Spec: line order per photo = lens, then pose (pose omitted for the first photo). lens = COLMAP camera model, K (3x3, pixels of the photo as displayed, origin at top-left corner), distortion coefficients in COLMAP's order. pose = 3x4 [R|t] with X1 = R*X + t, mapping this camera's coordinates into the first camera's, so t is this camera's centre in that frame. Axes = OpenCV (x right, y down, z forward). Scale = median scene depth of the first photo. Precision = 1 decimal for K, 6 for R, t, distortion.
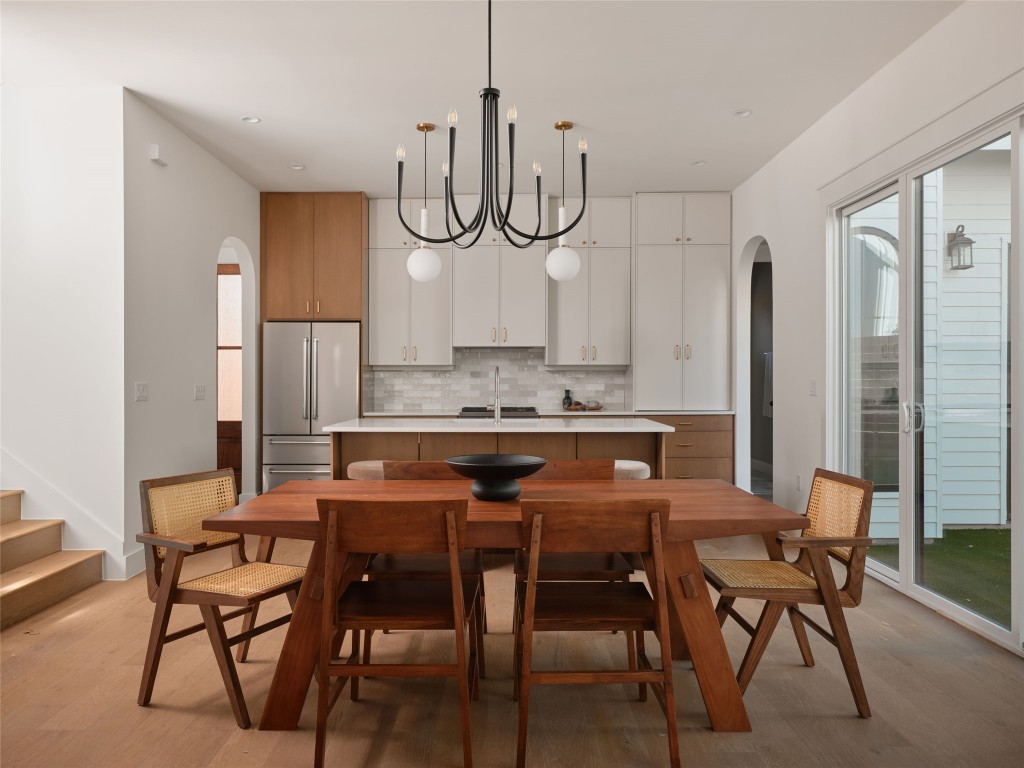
lens RADIAL K [[726.7, 0, 512.0], [0, 726.7, 385.9], [0, 0, 1]] dist [0.020093, -0.003530]
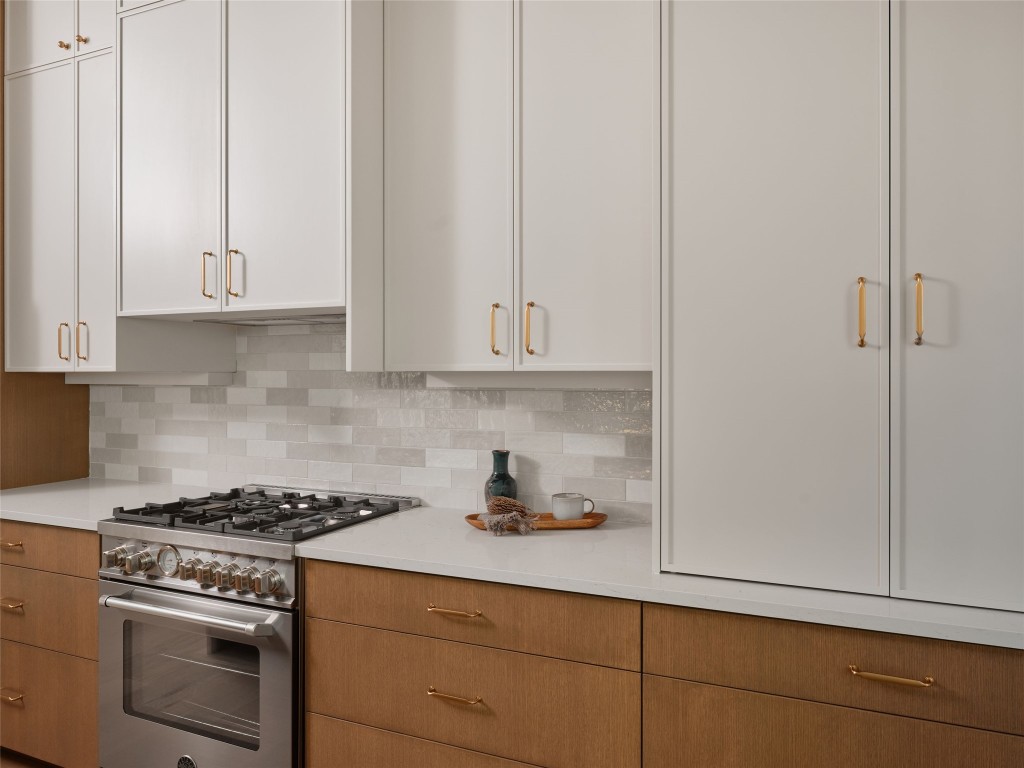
lens RADIAL K [[726.7, 0, 506.9], [0, 726.7, 378.7], [0, 0, 1]] dist [0.020093, -0.003530]
pose [[0.923688, 0.002764, -0.383136, 0.206974], [-0.007069, 0.999927, -0.009829, -0.023698], [0.383081, 0.011787, 0.923640, 0.755590]]
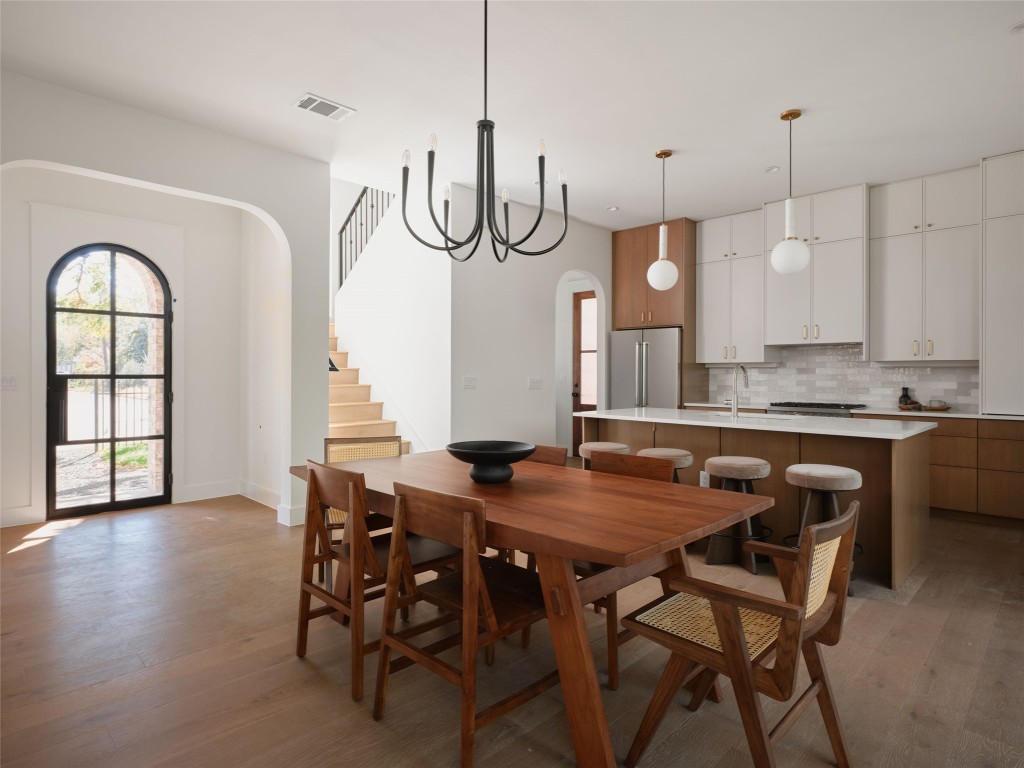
lens RADIAL K [[558.7, 0, 516.5], [0, 558.7, 377.2], [0, 0, 1]] dist [-0.000323, 0.001324]
pose [[0.733154, 0.007173, -0.680025, 0.208803], [-0.011577, 0.999931, -0.001934, -0.000808], [0.679965, 0.009291, 0.733186, 0.140411]]
